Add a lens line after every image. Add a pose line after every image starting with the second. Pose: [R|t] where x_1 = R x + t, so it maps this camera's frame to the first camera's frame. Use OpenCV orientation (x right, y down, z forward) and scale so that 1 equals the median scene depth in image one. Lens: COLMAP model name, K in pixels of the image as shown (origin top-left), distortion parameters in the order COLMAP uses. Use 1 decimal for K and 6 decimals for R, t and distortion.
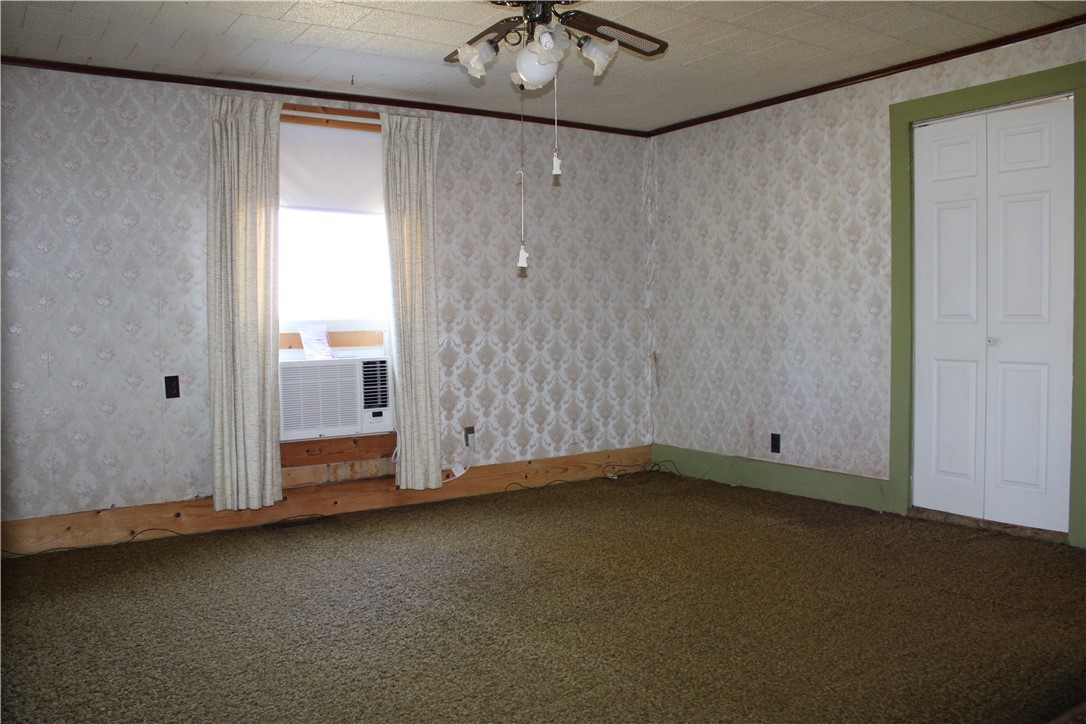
lens RADIAL K [[899.1, 0, 539.7], [0, 899.1, 361.2], [0, 0, 1]] dist [-0.143545, 0.079360]
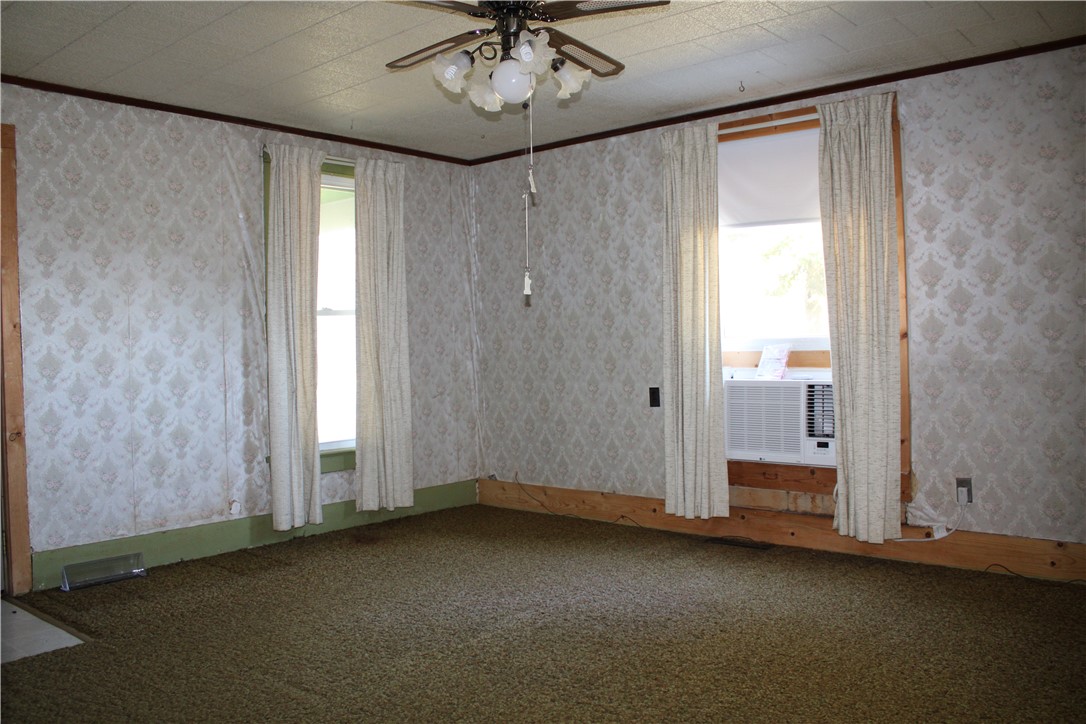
lens RADIAL K [[899.1, 0, 542.1], [0, 899.1, 361.3], [0, 0, 1]] dist [-0.143545, 0.079360]
pose [[0.259122, 0.033949, -0.965248, 0.625952], [-0.028293, 0.999220, 0.027548, -0.042253], [0.965430, 0.020171, 0.259881, 0.528725]]
